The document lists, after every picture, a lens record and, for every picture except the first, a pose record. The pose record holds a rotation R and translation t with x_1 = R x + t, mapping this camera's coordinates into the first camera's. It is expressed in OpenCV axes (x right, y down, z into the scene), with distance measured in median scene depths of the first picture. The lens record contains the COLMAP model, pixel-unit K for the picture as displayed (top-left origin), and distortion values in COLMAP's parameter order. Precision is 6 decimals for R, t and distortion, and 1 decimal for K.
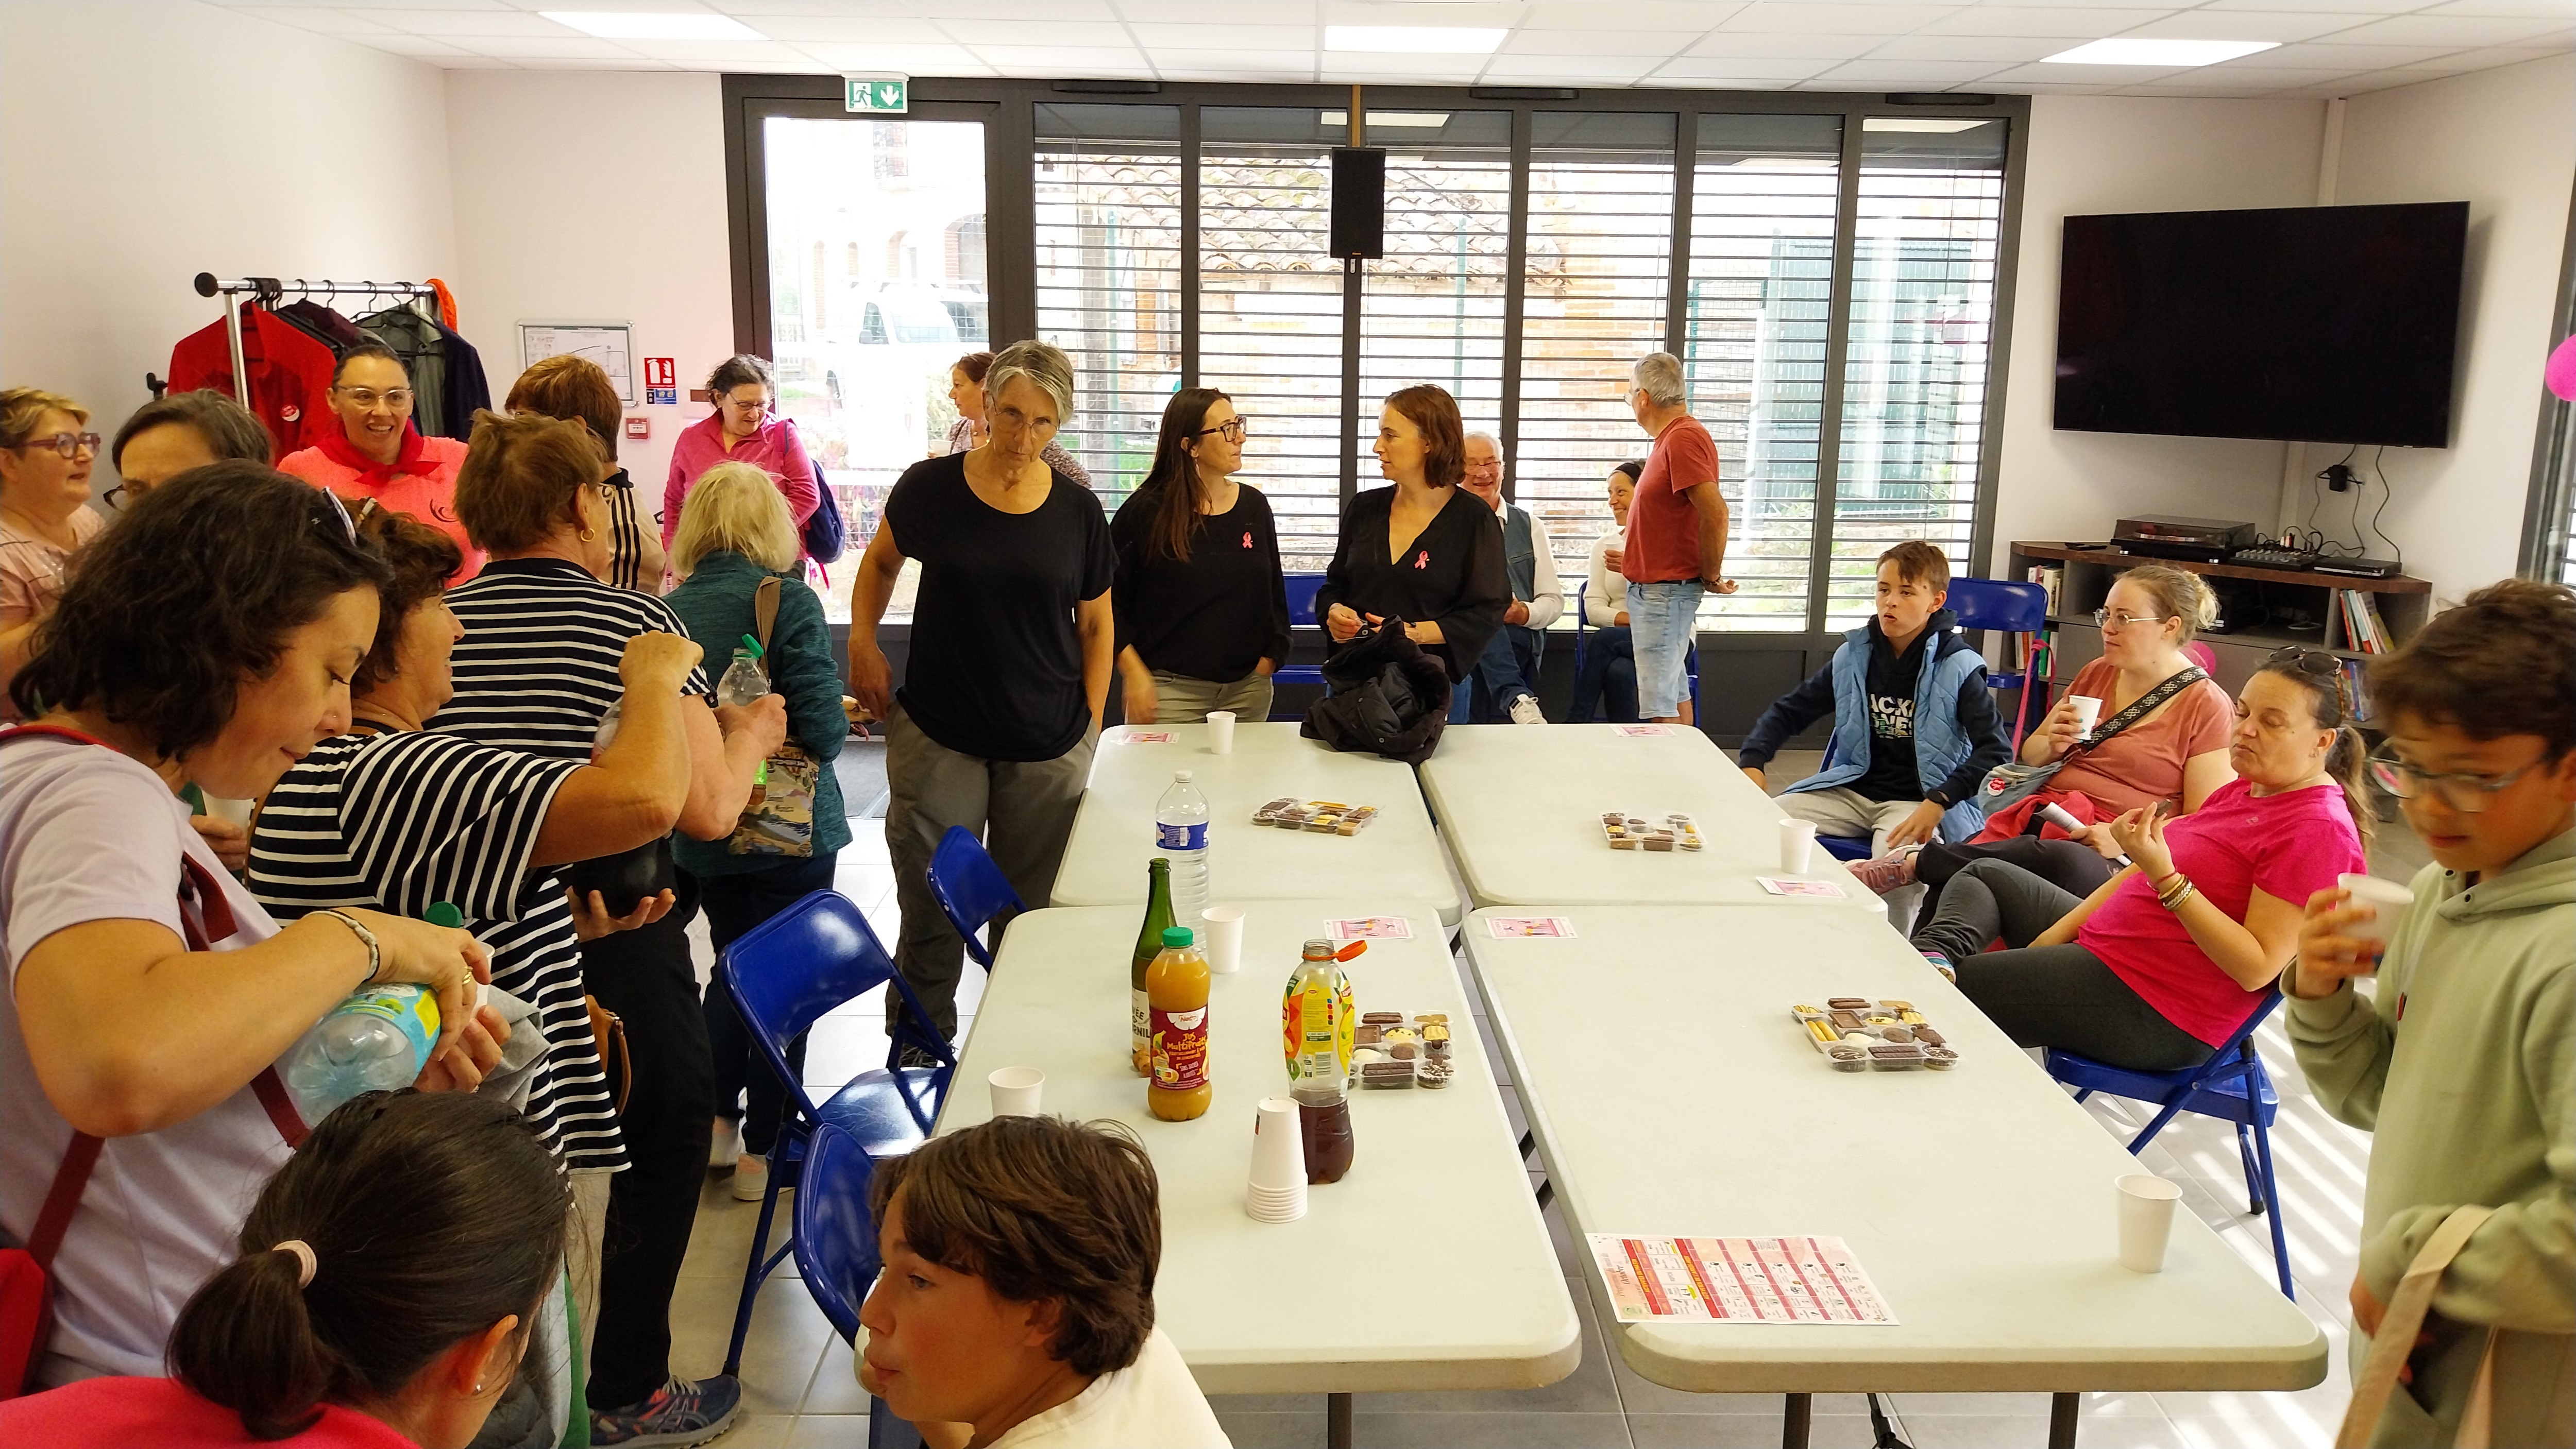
lens RADIAL K [[1958.3, 0, 1316.8], [0, 1958.3, 721.1], [0, 0, 1]] dist [0.166071, -0.214449]
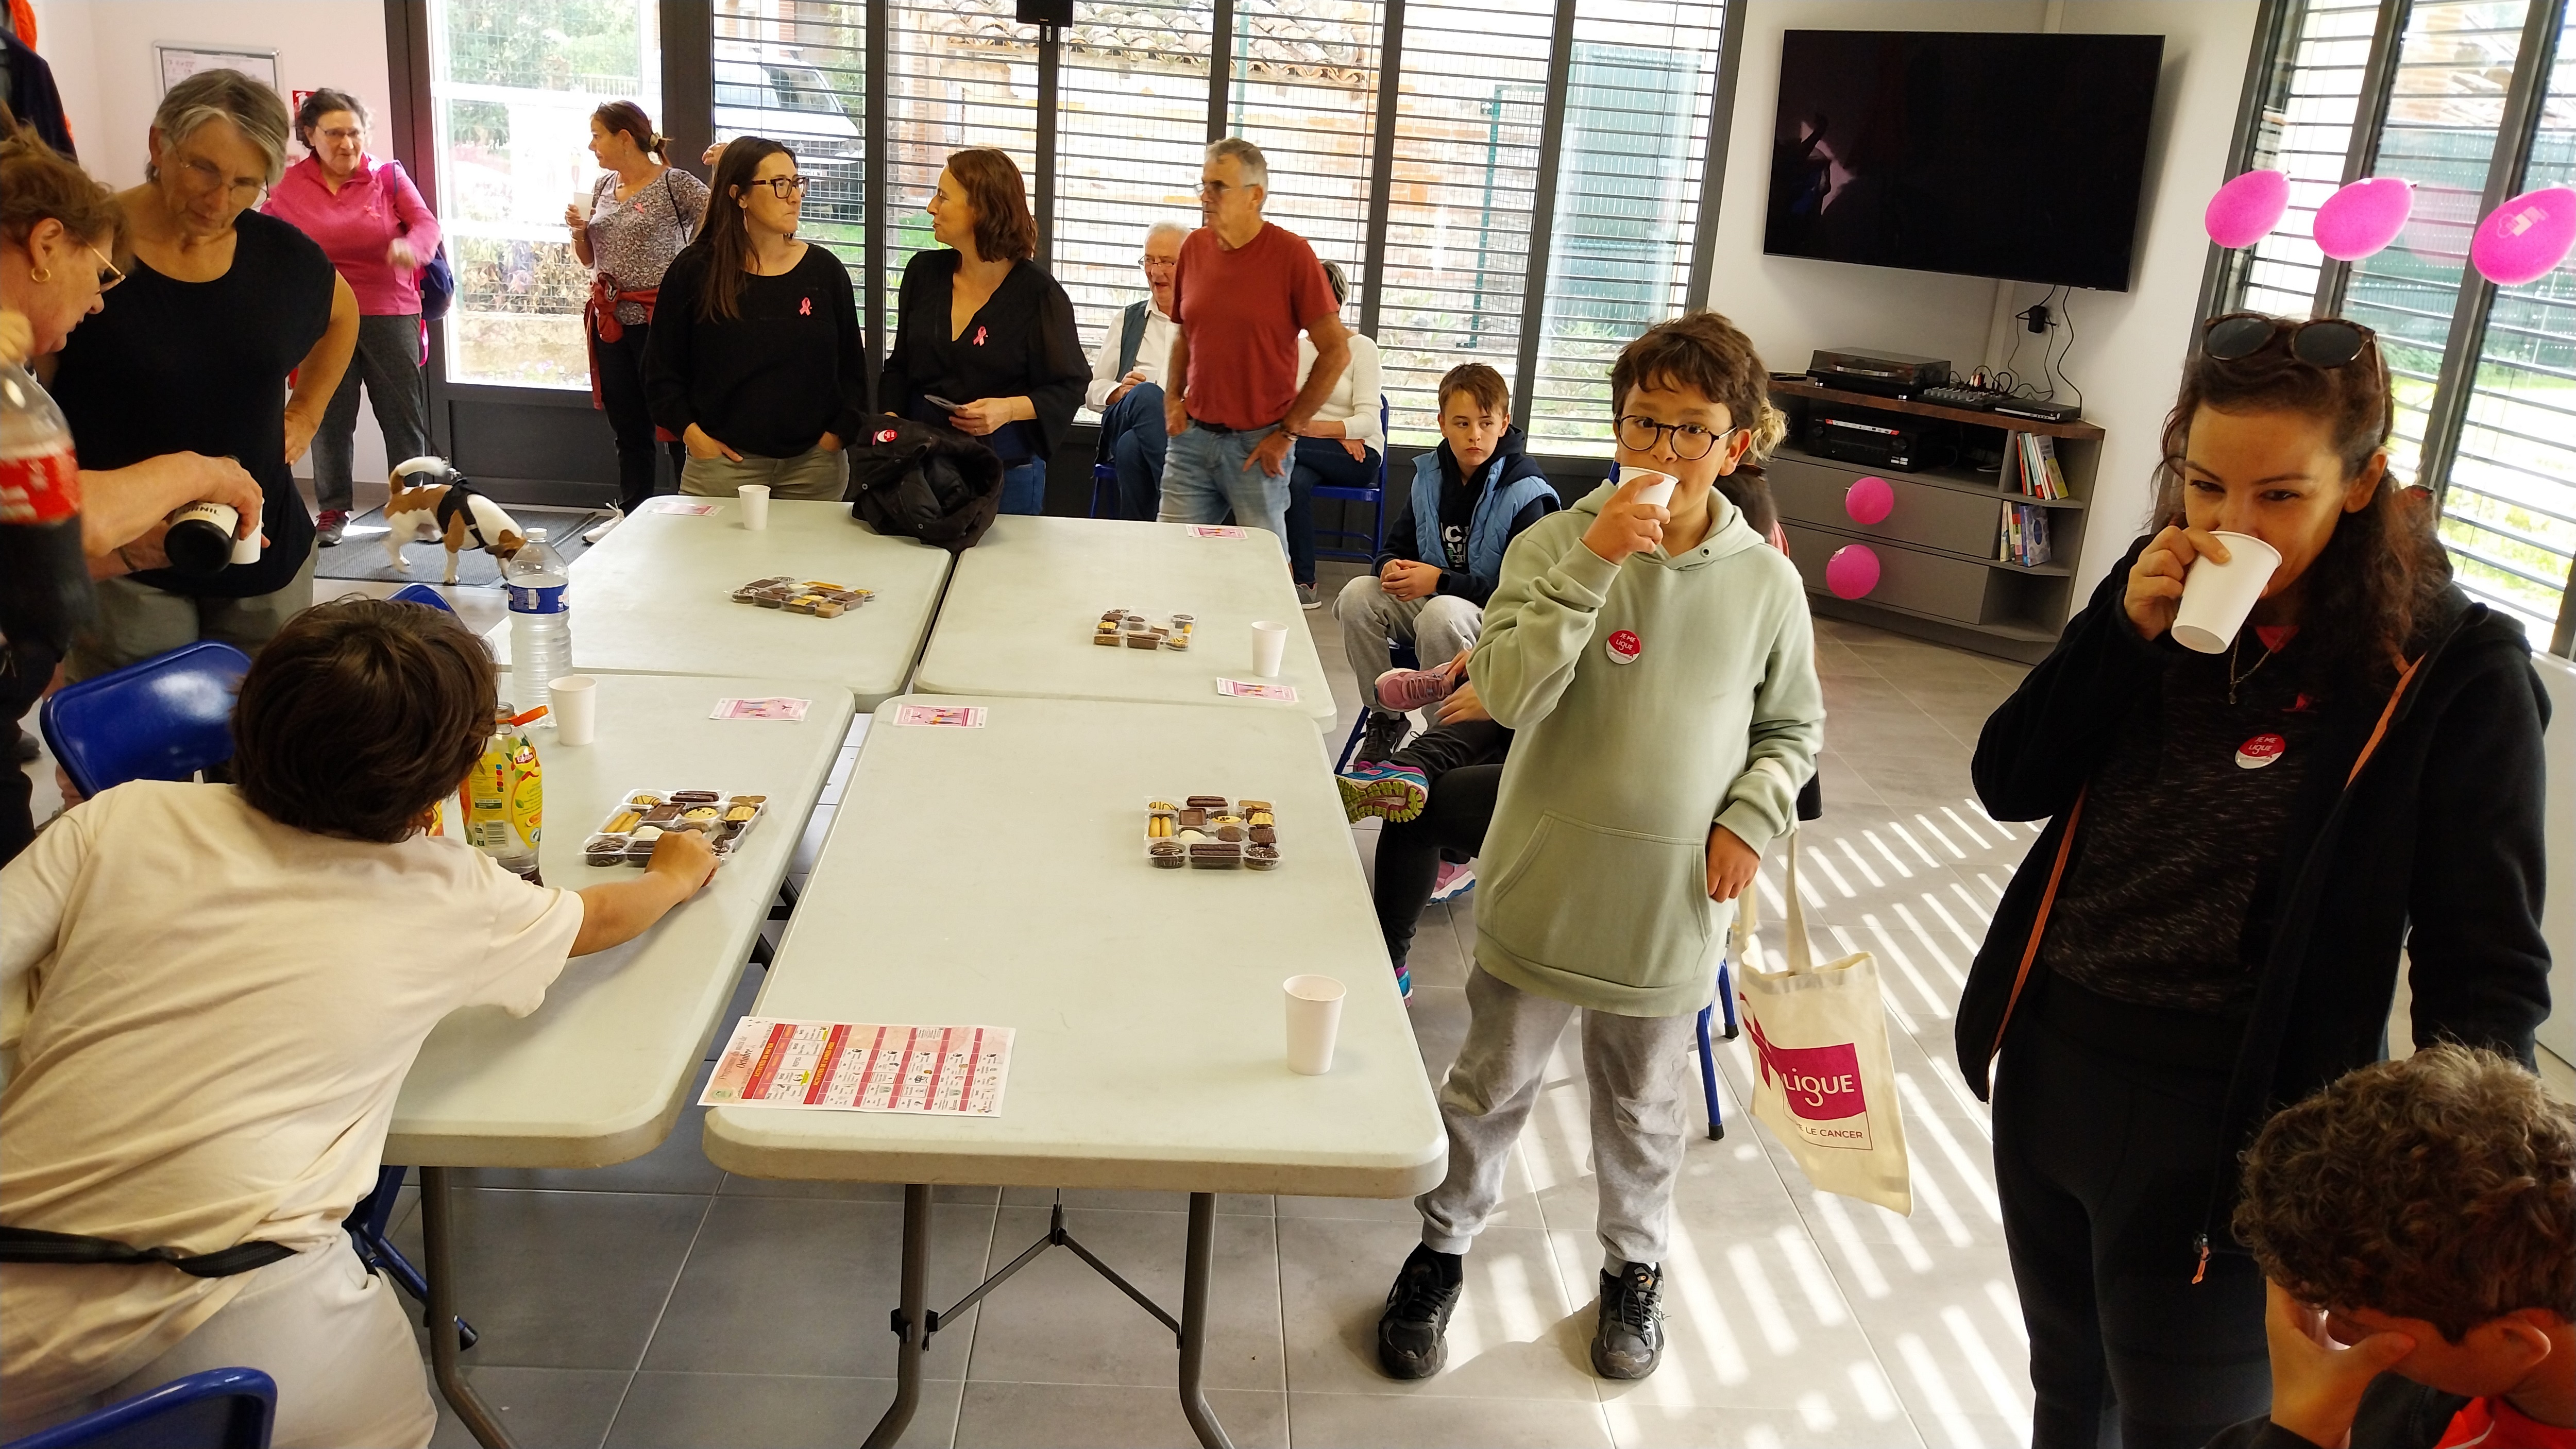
lens RADIAL K [[1980.7, 0, 1283.9], [0, 1980.7, 659.7], [0, 0, 1]] dist [0.266586, -0.503718]
pose [[0.998051, 0.050428, 0.036748, 0.202973], [-0.052541, 0.996873, 0.059016, 0.009718], [-0.033657, -0.060832, 0.997580, 0.021344]]
